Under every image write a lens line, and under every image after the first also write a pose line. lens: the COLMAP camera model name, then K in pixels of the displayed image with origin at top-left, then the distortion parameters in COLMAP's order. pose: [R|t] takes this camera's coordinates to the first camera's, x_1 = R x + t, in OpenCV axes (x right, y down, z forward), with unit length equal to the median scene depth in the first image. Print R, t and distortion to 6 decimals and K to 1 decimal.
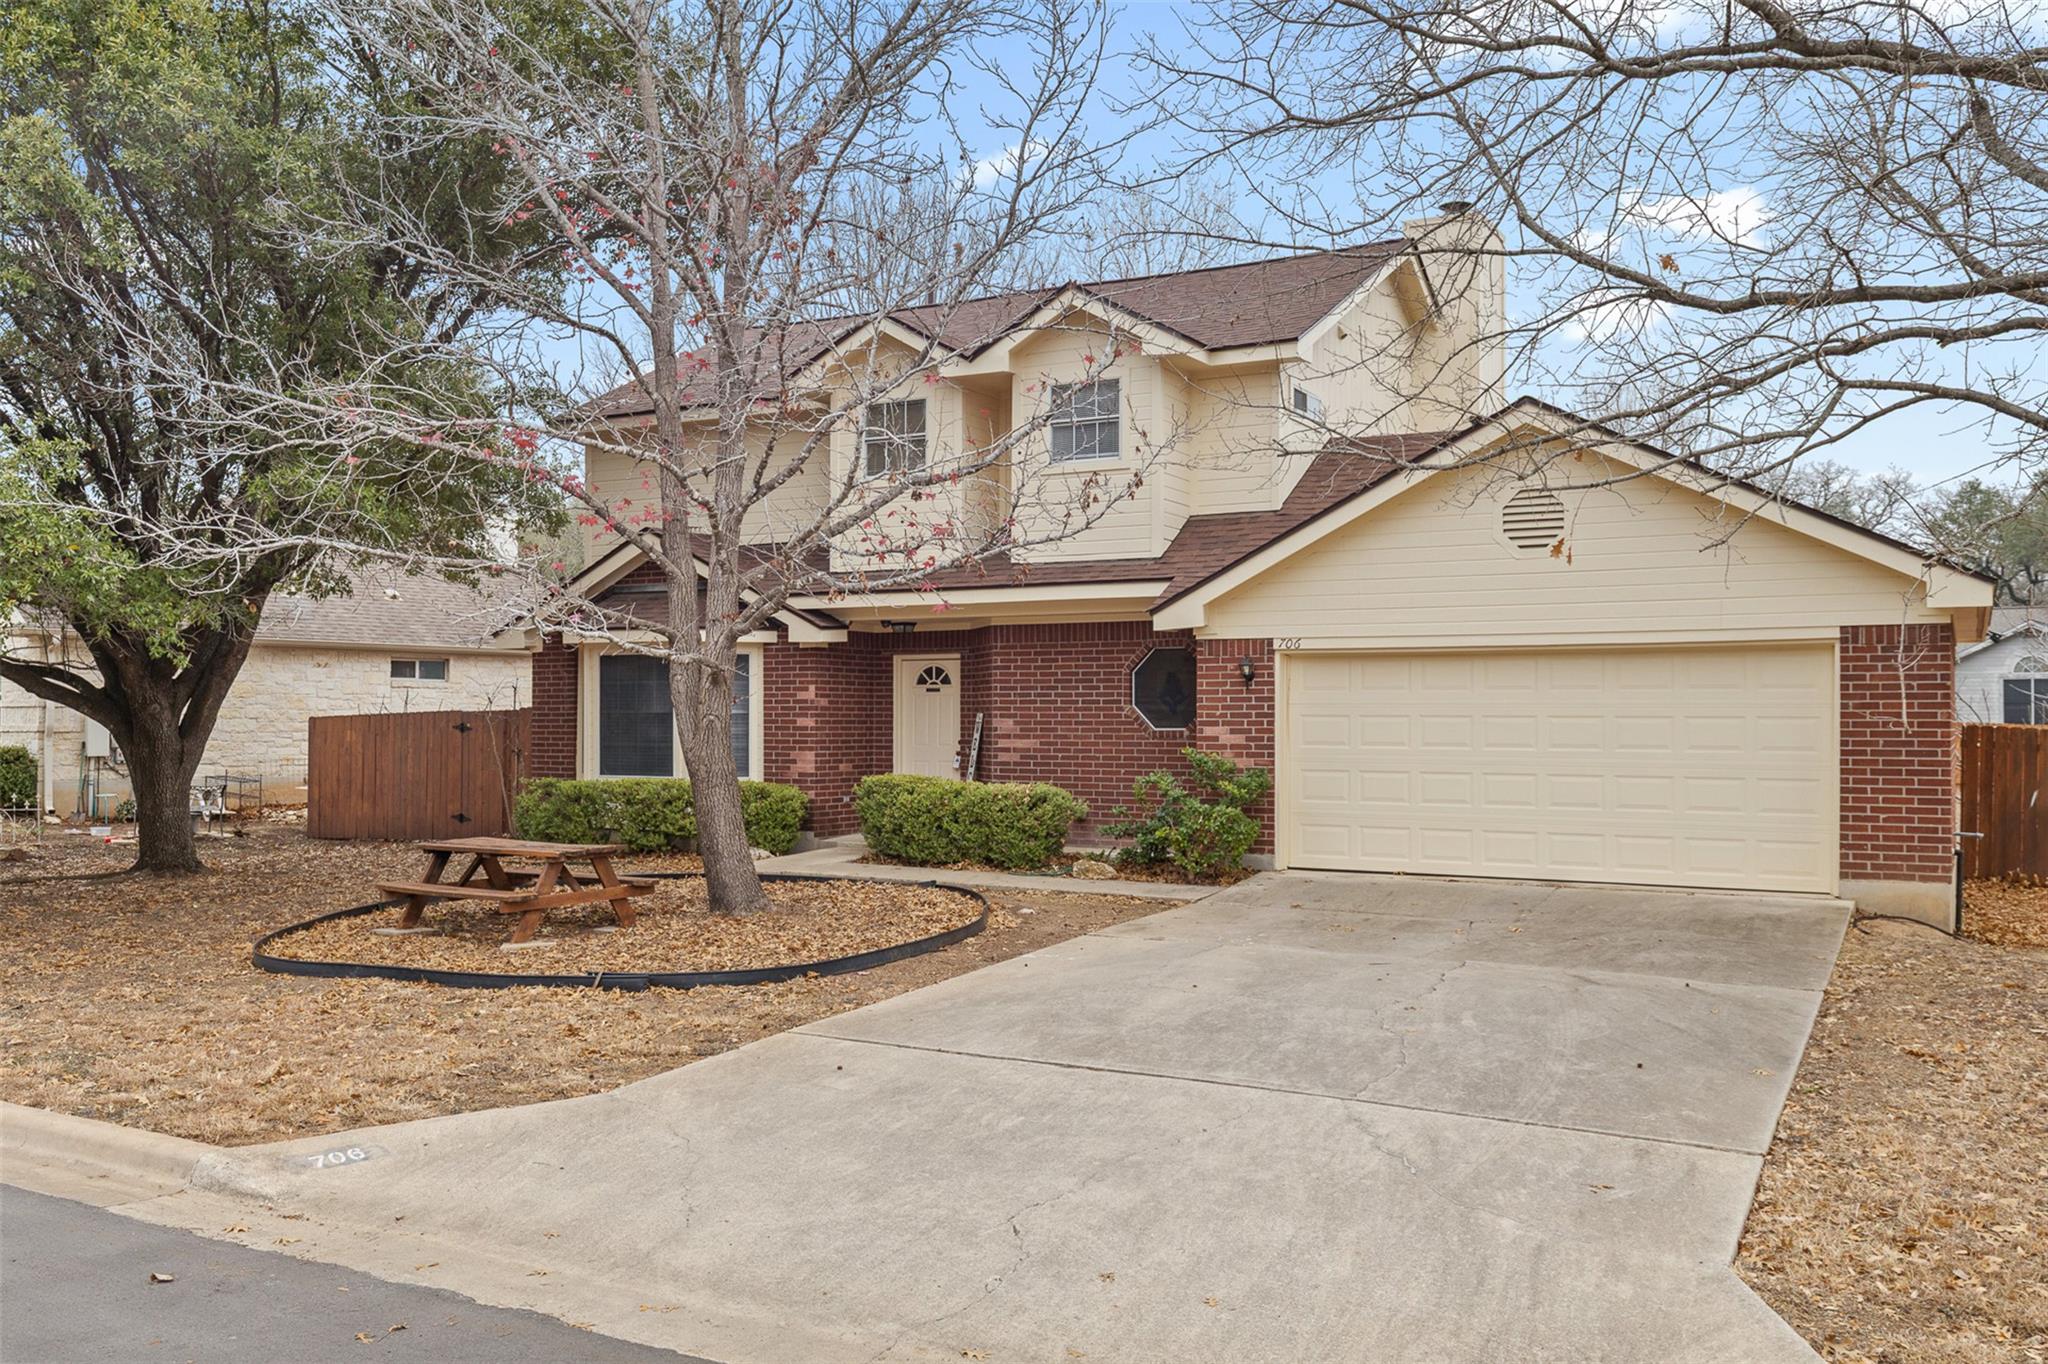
lens RADIAL K [[1753.1, 0, 1024.7], [0, 1753.1, 670.7], [0, 0, 1]] dist [0.008421, -0.003914]
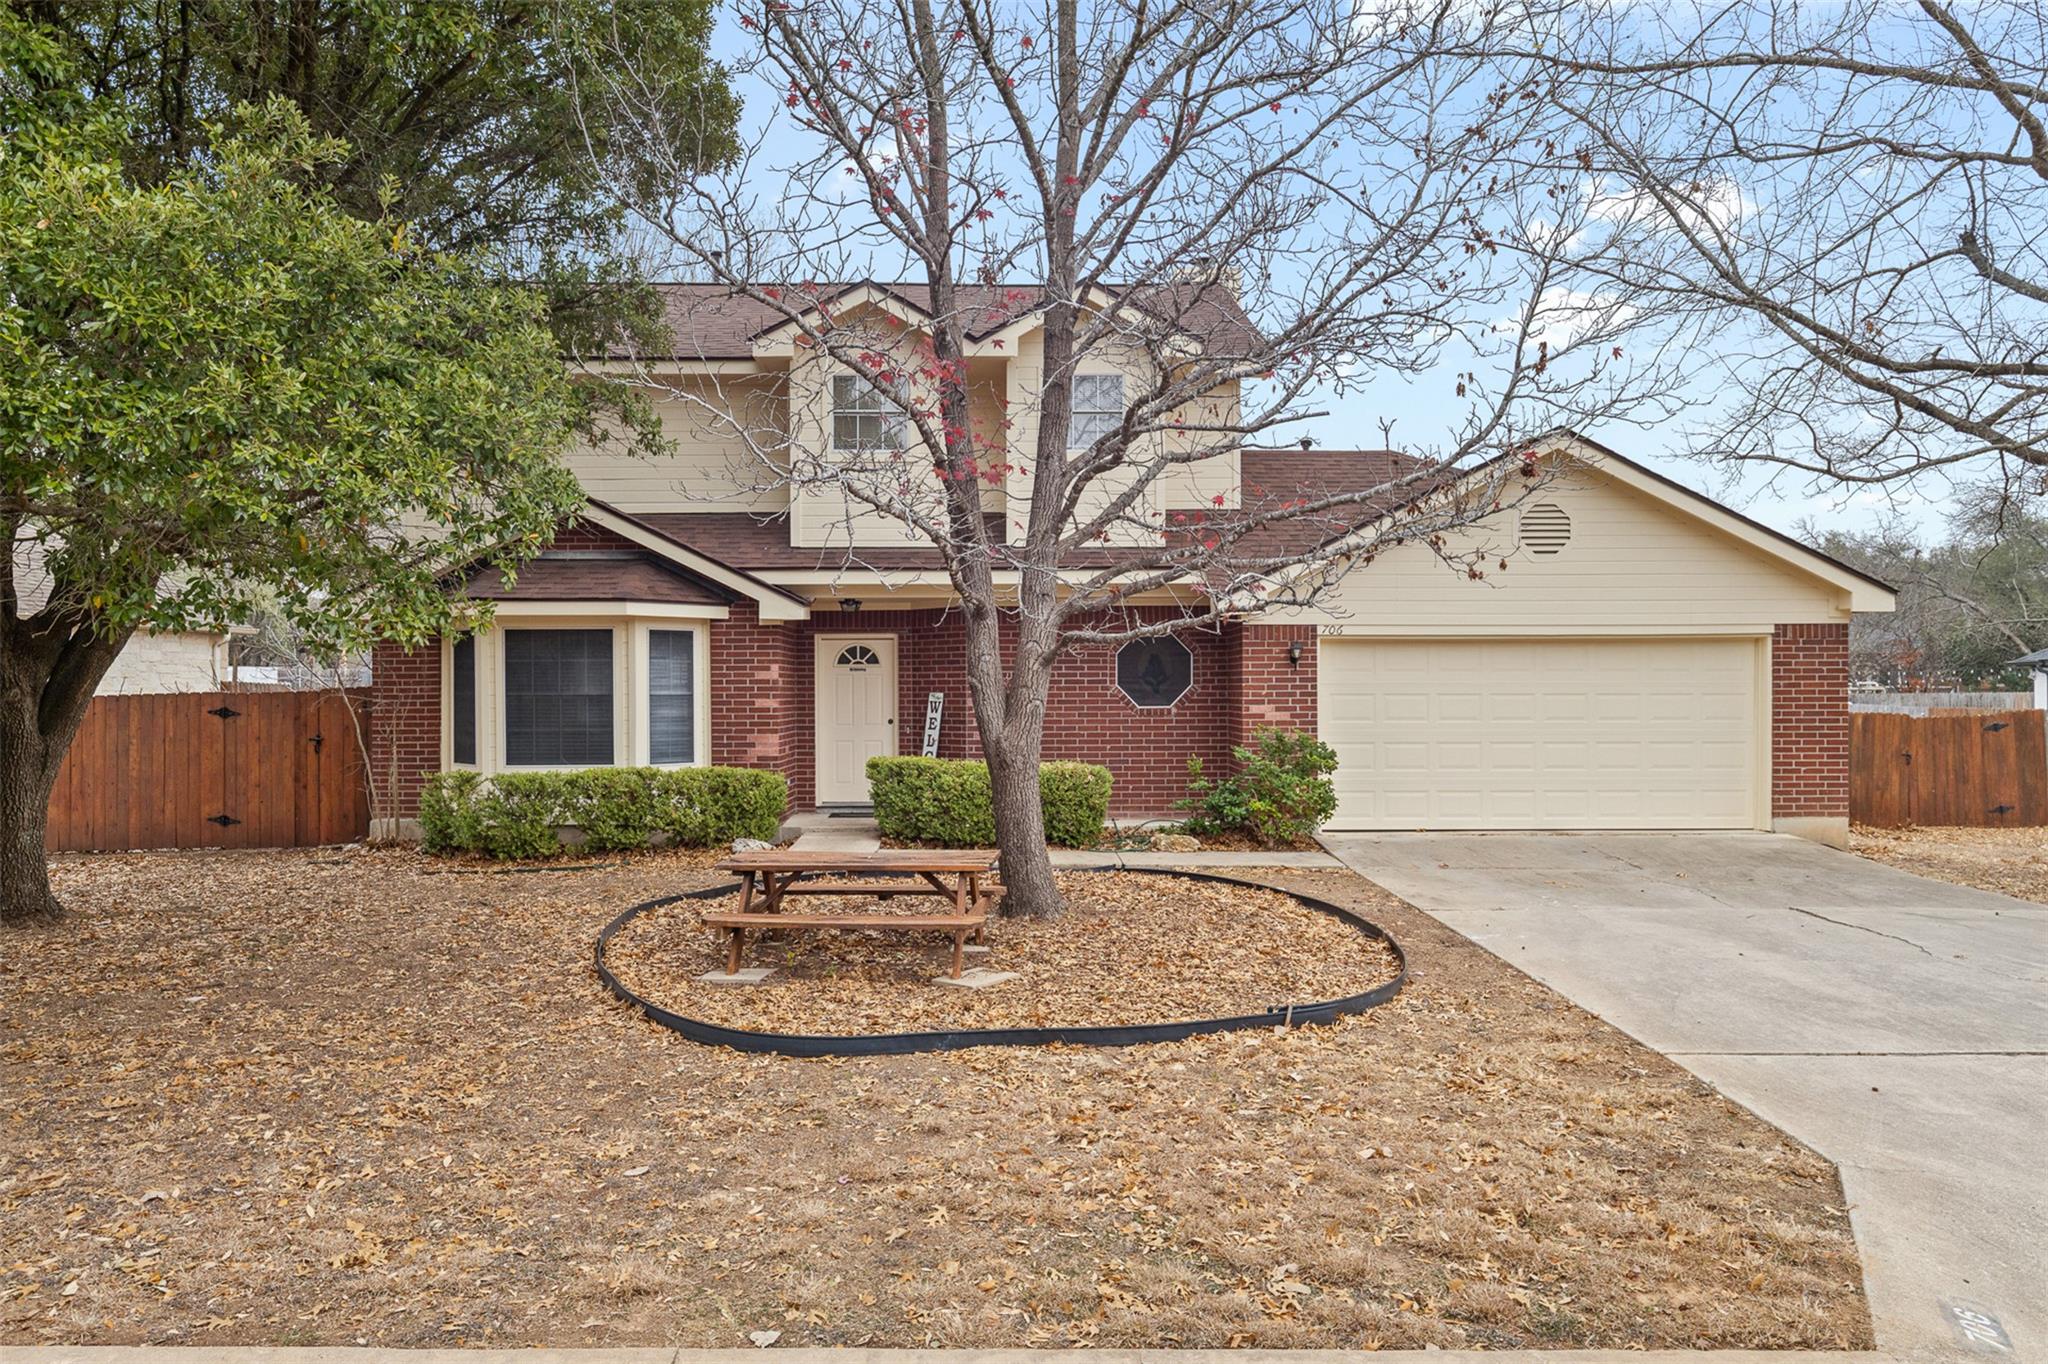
lens RADIAL K [[1394.5, 0, 1023.6], [0, 1394.5, 703.7], [0, 0, 1]] dist [0.007451, 0.004206]
pose [[0.862759, -0.009784, 0.505520, -0.455235], [-0.009245, 0.999340, 0.035120, 0.002099], [-0.505530, -0.034974, 0.862100, 0.326835]]
